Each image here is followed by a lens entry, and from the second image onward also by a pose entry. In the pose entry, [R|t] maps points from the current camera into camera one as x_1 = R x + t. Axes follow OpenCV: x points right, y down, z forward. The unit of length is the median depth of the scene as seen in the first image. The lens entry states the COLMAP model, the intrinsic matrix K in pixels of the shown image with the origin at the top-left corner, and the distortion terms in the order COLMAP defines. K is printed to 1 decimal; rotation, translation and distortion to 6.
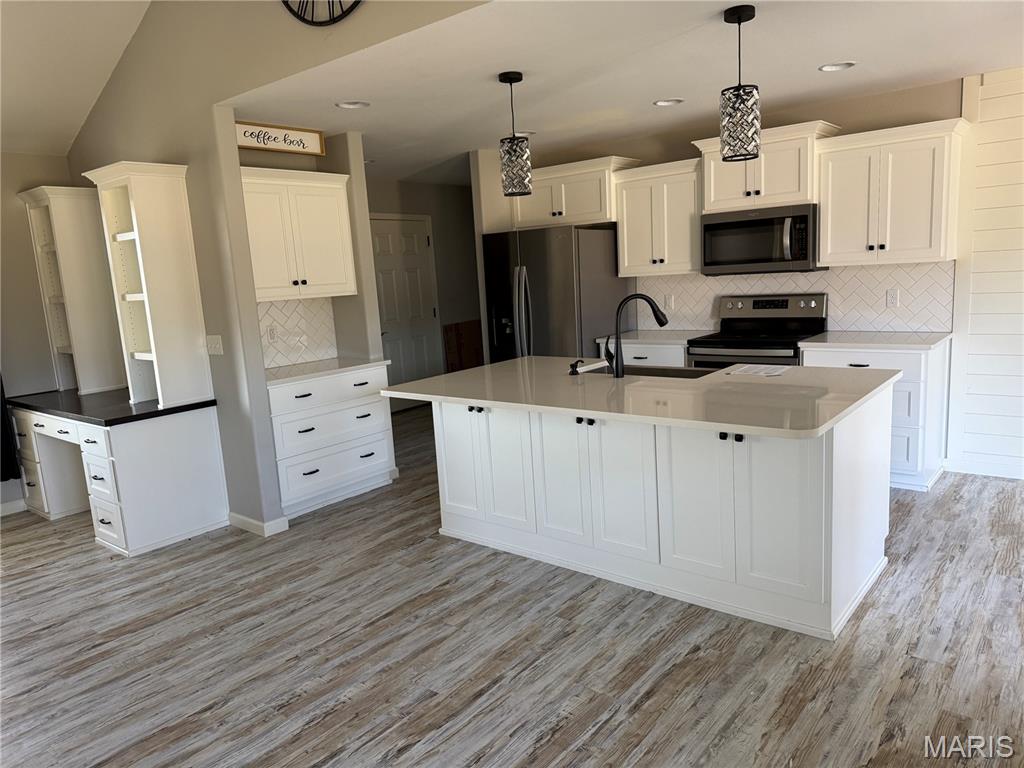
lens RADIAL K [[712.5, 0, 531.6], [0, 712.5, 383.9], [0, 0, 1]] dist [0.055340, -0.047693]
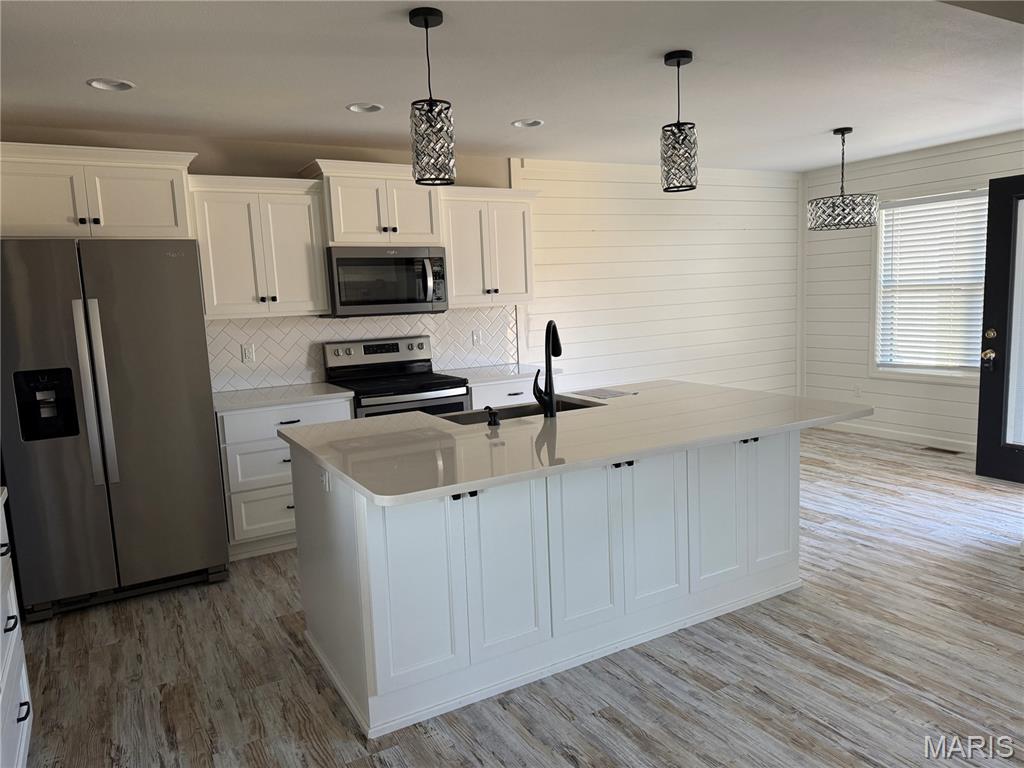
lens RADIAL K [[712.5, 0, 509.0], [0, 712.5, 386.3], [0, 0, 1]] dist [0.055340, -0.047693]
pose [[0.362834, -0.079541, 0.928453, -0.669682], [0.172546, 0.984856, 0.016943, -0.068227], [-0.915740, 0.154054, 0.371064, 0.708588]]
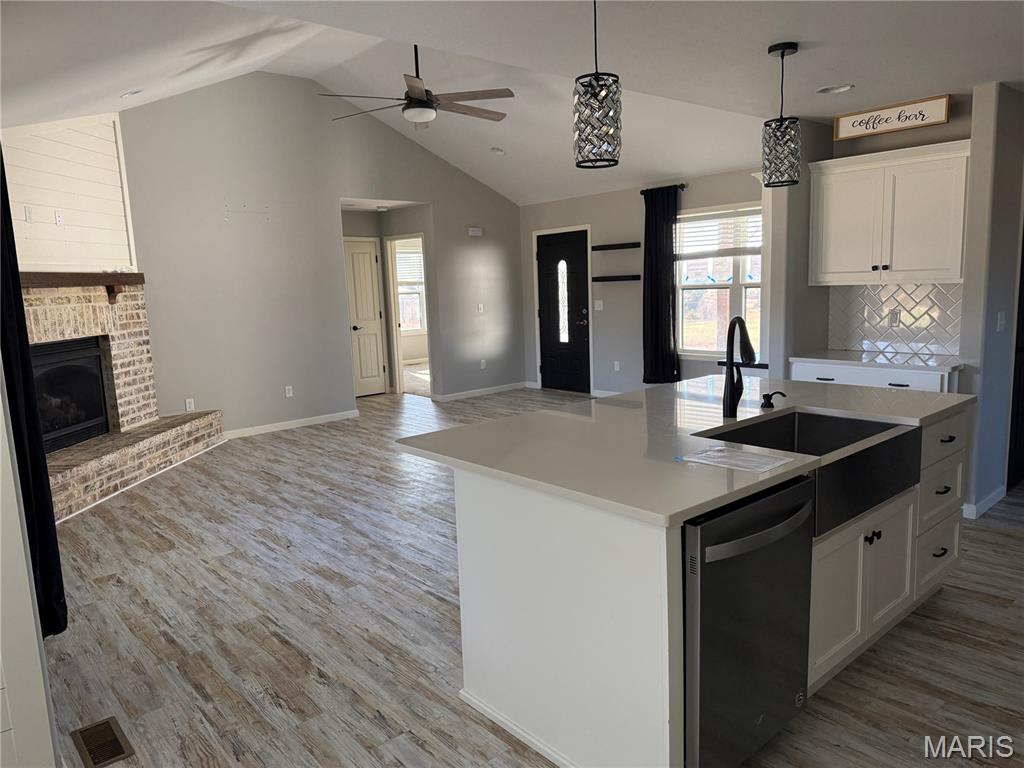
lens RADIAL K [[712.5, 0, 508.5], [0, 712.5, 380.6], [0, 0, 1]] dist [0.055340, -0.047693]
pose [[-0.177073, 0.212123, -0.961067, 0.916865], [-0.117664, 0.964931, 0.234655, -0.205479], [0.977139, 0.154634, -0.145904, 0.848212]]
